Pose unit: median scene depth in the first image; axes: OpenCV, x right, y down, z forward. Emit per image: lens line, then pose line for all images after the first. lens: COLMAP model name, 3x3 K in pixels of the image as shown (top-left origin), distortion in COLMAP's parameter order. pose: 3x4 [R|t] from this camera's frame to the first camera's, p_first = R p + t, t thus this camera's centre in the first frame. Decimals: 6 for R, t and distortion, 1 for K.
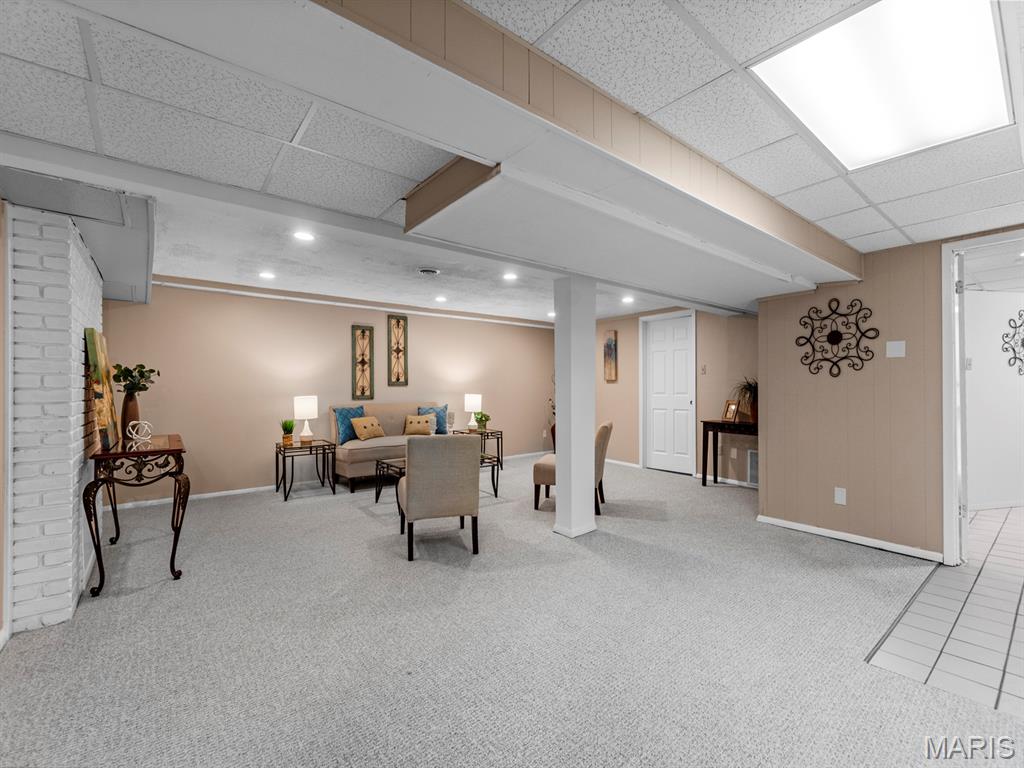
lens RADIAL K [[444.4, 0, 506.9], [0, 444.4, 387.2], [0, 0, 1]] dist [0.002560, -0.001560]
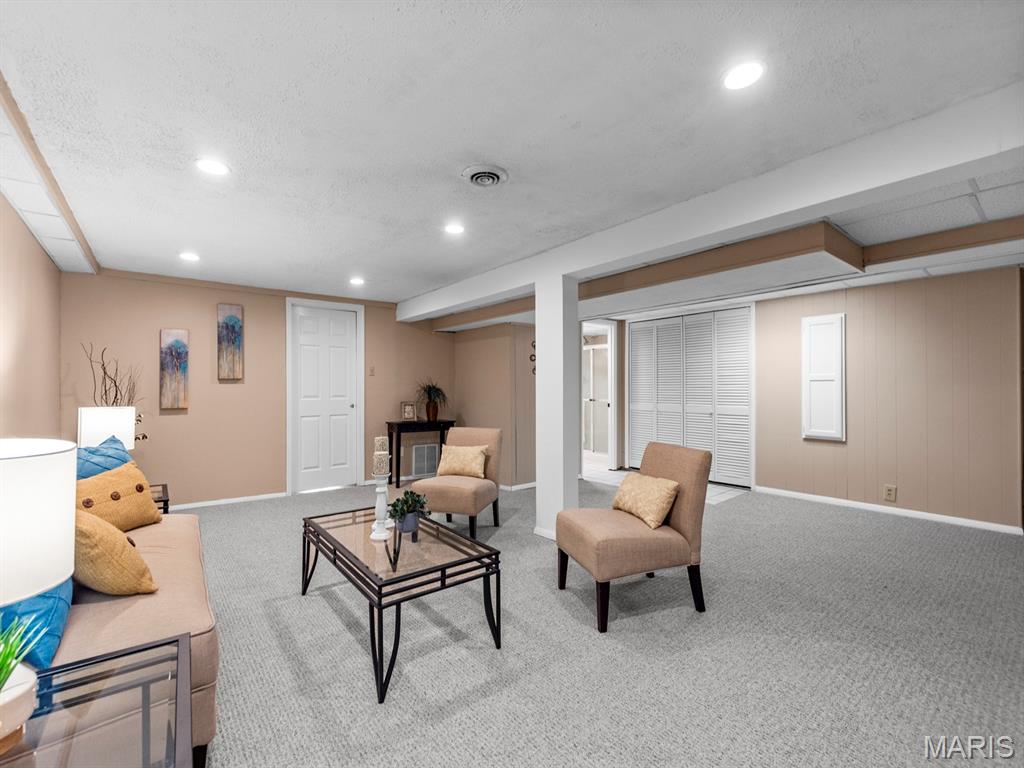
lens RADIAL K [[444.4, 0, 511.3], [0, 444.4, 386.3], [0, 0, 1]] dist [0.002560, -0.001560]
pose [[0.000741, 0.008839, 0.999961, -0.520133], [-0.000362, 0.999961, -0.008839, 0.001719], [-1.000000, -0.000355, 0.000744, 0.697911]]
